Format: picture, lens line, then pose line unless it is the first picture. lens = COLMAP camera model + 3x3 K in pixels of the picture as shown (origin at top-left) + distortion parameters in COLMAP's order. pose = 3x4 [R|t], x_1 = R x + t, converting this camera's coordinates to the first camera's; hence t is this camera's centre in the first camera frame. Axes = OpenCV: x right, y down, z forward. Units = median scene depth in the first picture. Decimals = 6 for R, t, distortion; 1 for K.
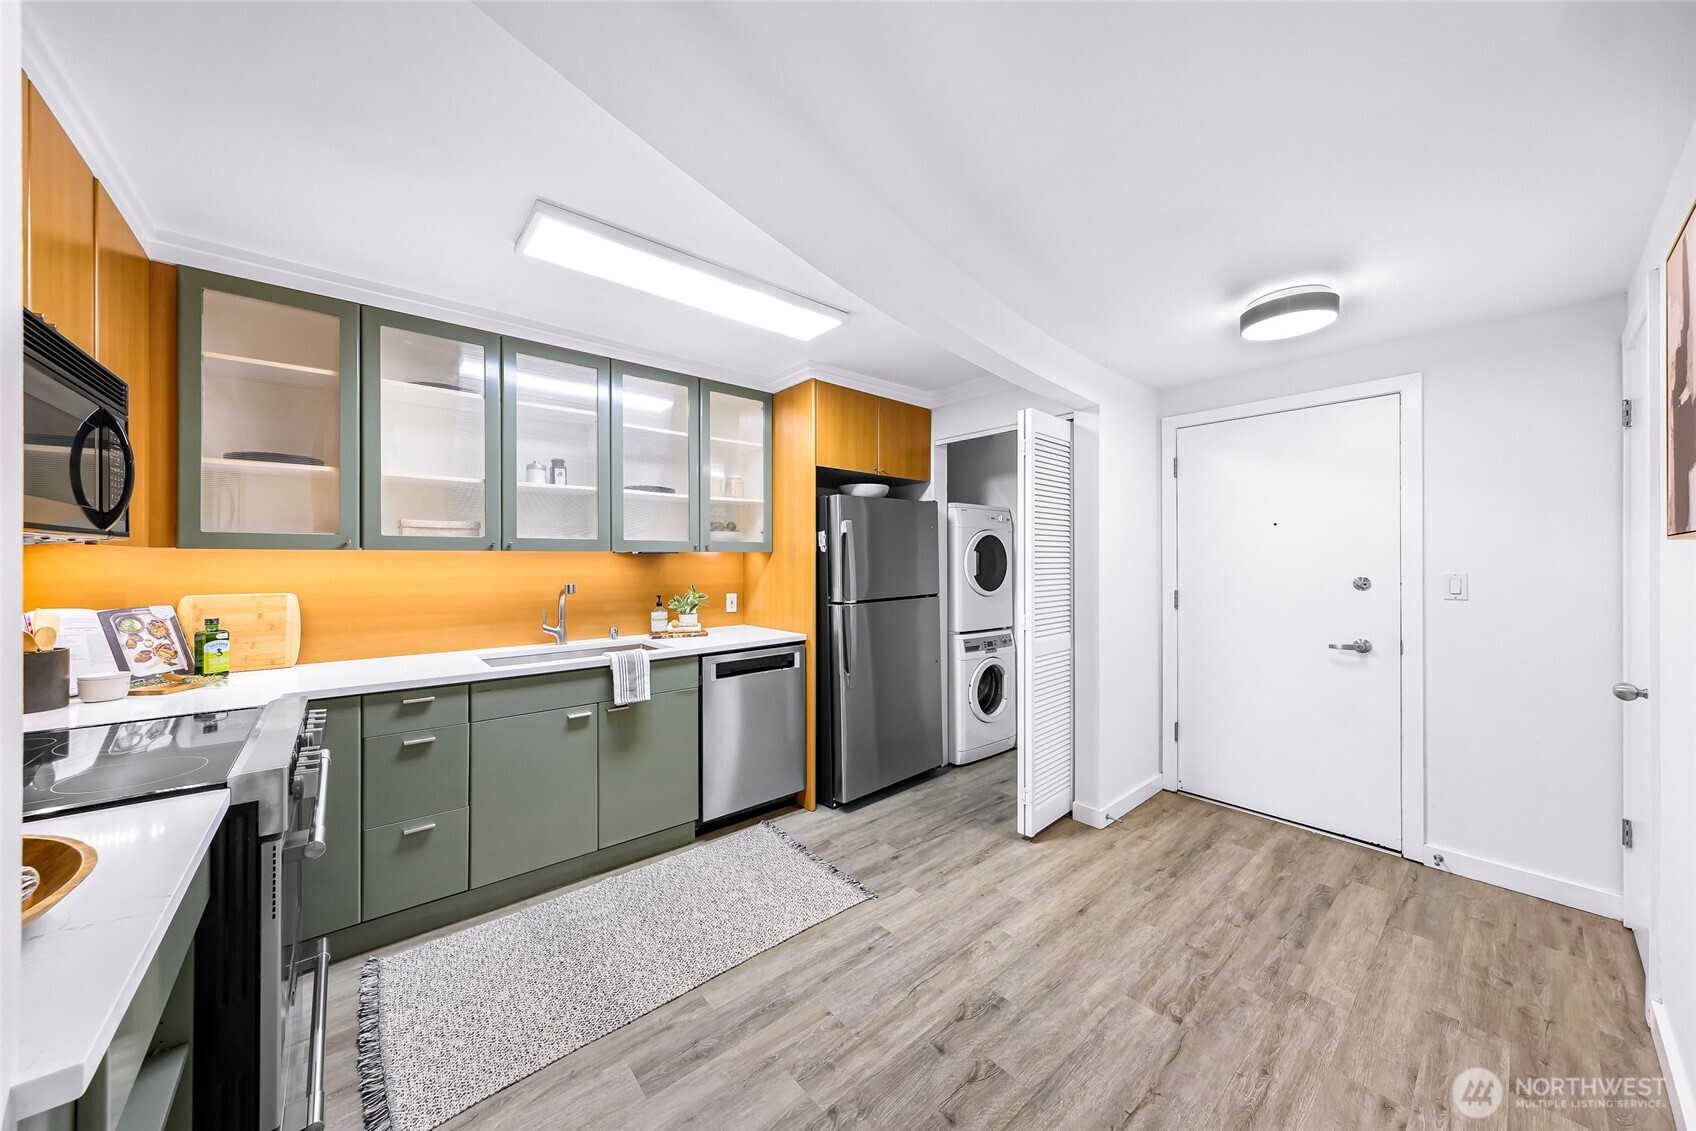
lens RADIAL K [[576.8, 0, 838.1], [0, 576.8, 557.2], [0, 0, 1]] dist [-0.000082, -0.000234]
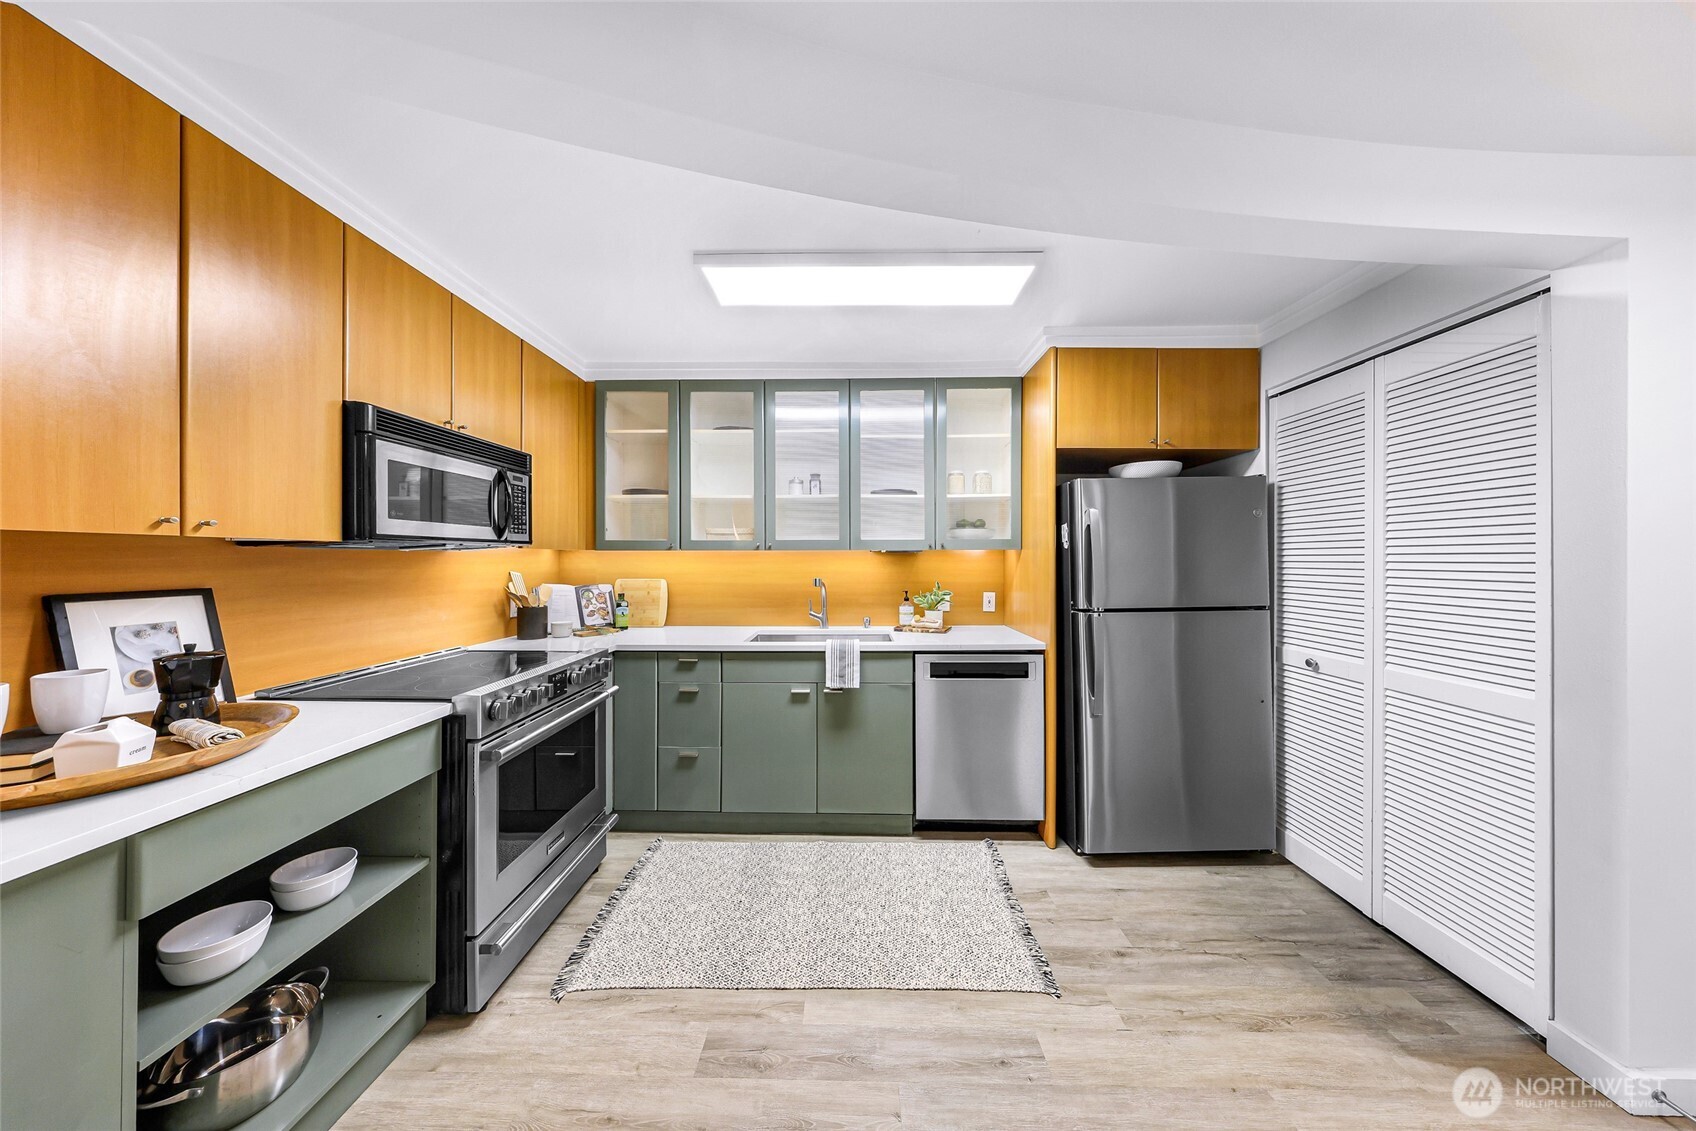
lens RADIAL K [[499.3, 0, 846.5], [0, 499.3, 557.6], [0, 0, 1]] dist [-0.000916, 0.000022]
pose [[0.755411, -0.001164, -0.655250, 0.279765], [0.002014, 0.999998, 0.000545, 0.004591], [0.655248, -0.001732, 0.755412, 0.304818]]
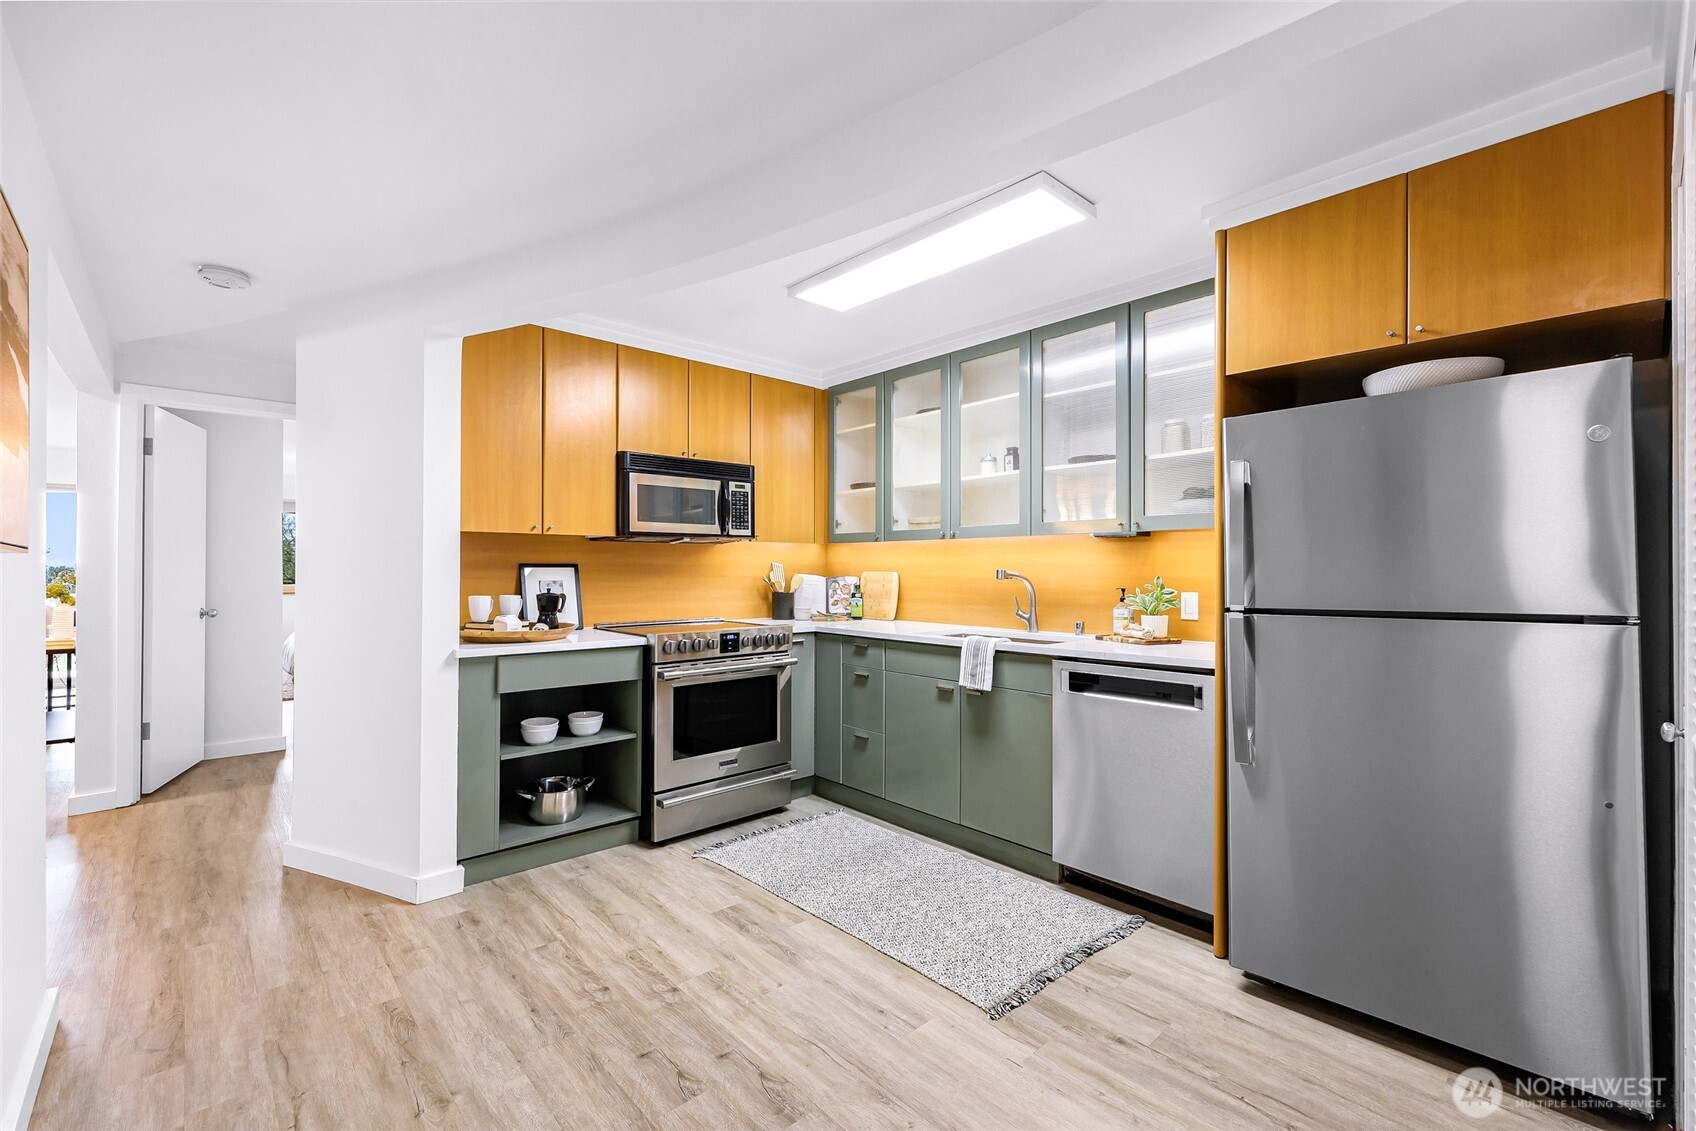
lens RADIAL K [[720.9, 0, 850.8], [0, 720.9, 562.6], [0, 0, 1]] dist [0.002257, 0.000216]
pose [[0.047450, -0.007556, -0.998845, 0.893789], [0.002651, 0.999969, -0.007439, 0.049095], [0.998870, -0.002295, 0.047469, 0.764298]]
